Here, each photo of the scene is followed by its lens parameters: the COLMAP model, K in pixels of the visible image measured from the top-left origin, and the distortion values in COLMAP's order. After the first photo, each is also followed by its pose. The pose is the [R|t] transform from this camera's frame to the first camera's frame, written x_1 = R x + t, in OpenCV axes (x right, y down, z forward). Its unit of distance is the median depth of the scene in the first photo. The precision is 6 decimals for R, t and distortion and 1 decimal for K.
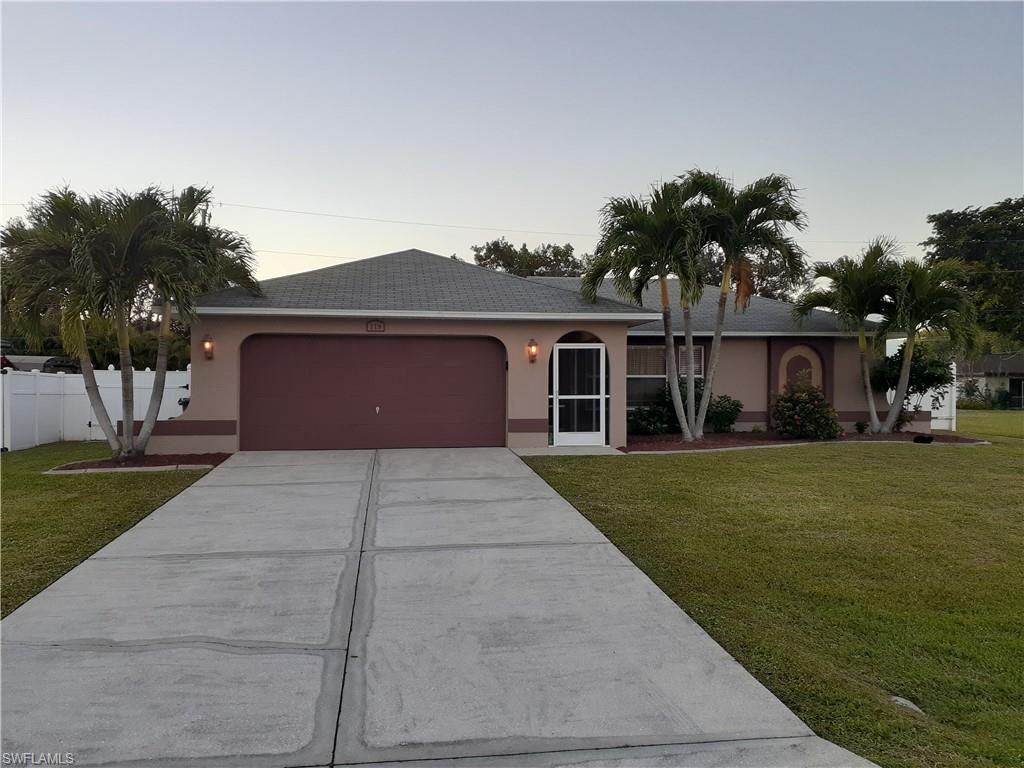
lens RADIAL K [[821.2, 0, 504.2], [0, 821.2, 384.8], [0, 0, 1]] dist [0.056955, -0.044813]
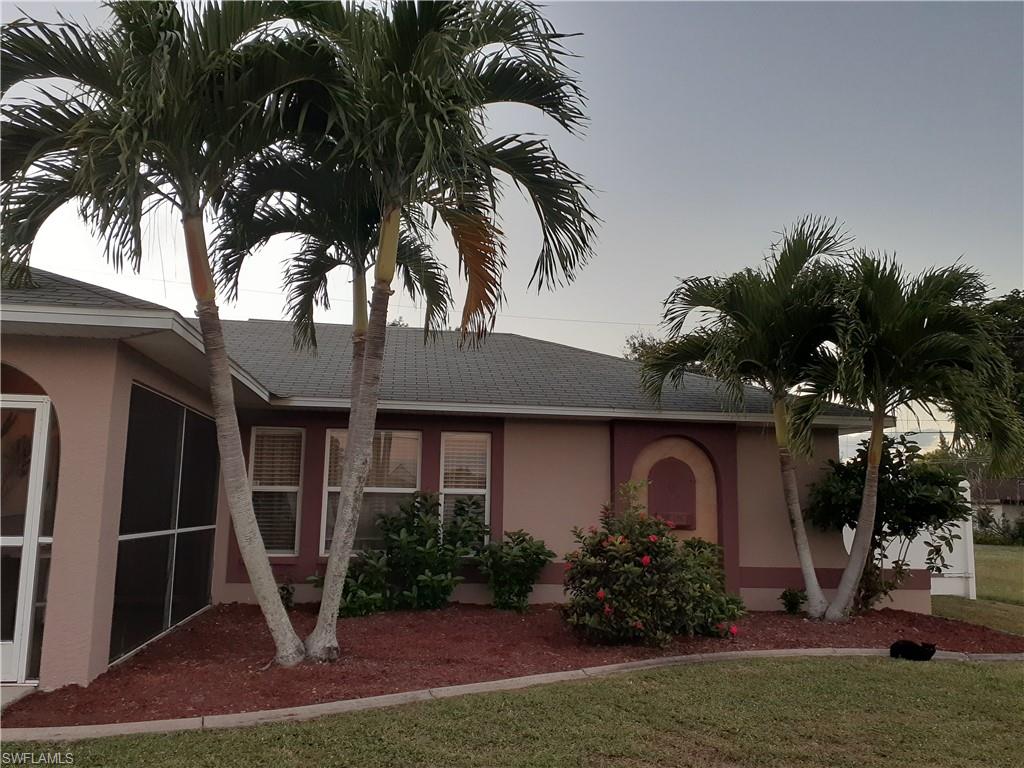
lens RADIAL K [[821.2, 0, 505.4], [0, 821.2, 387.0], [0, 0, 1]] dist [0.056955, -0.044813]
pose [[0.999762, 0.020884, -0.006273, 0.256161], [-0.021545, 0.990388, -0.136630, -0.005772], [0.003359, 0.136733, 0.990602, 0.479327]]
